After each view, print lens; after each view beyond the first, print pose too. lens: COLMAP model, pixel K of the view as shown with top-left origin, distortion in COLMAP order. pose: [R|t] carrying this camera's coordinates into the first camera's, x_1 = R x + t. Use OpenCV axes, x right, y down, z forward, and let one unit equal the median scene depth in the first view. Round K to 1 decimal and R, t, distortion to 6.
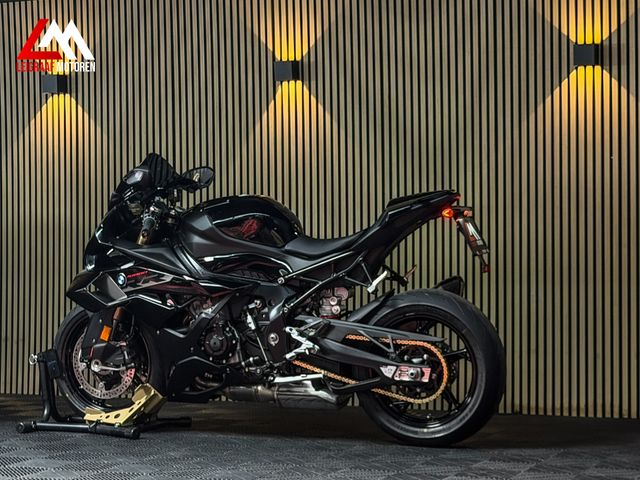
lens RADIAL K [[1442.3, 0, 316.0], [0, 1442.3, 242.3], [0, 0, 1]] dist [0.133951, 0.000000]
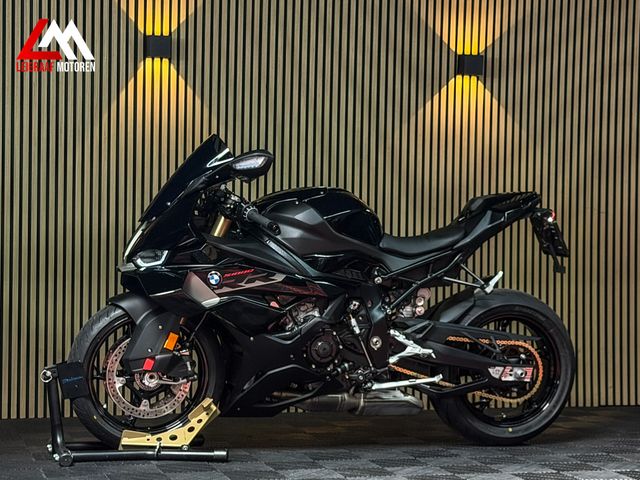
lens RADIAL K [[1442.3, 0, 315.6], [0, 1442.3, 241.3], [0, 0, 1]] dist [0.133951, 0.000000]
pose [[0.770663, 0.017533, 0.637002, -0.640494], [-0.020085, 0.999793, -0.003220, 0.004802], [-0.636926, -0.010312, 0.770856, 0.295557]]
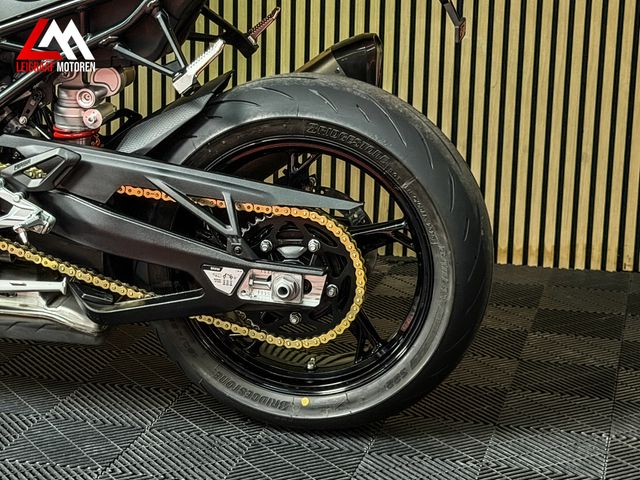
lens RADIAL K [[1442.3, 0, 316.9], [0, 1442.3, 242.3], [0, 0, 1]] dist [0.133951, 0.000000]
pose [[0.984654, -0.022484, 0.173061, 0.004303], [-0.020141, 0.970398, 0.240669, -0.020798], [-0.173349, -0.240461, 0.955054, 0.564768]]
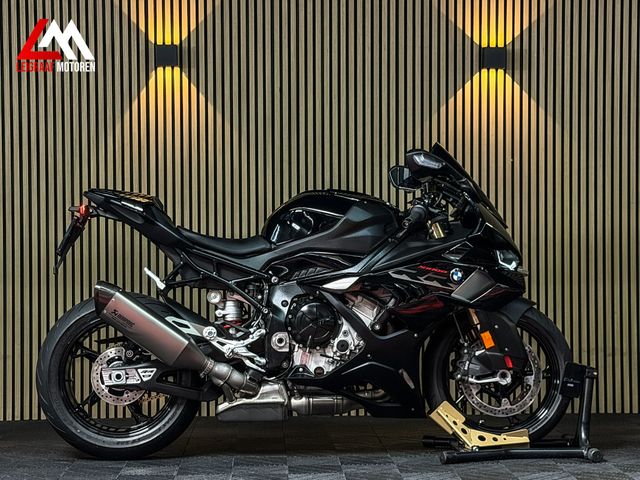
lens RADIAL K [[1426.2, 0, 319.6], [0, 1426.2, 253.3], [0, 0, 1]] dist [0.127306, 0.000000]
pose [[0.900269, -0.001794, 0.435331, -0.406049], [-0.000910, 0.999982, 0.006004, 0.001593], [-0.435333, -0.005801, 0.900251, 0.171647]]
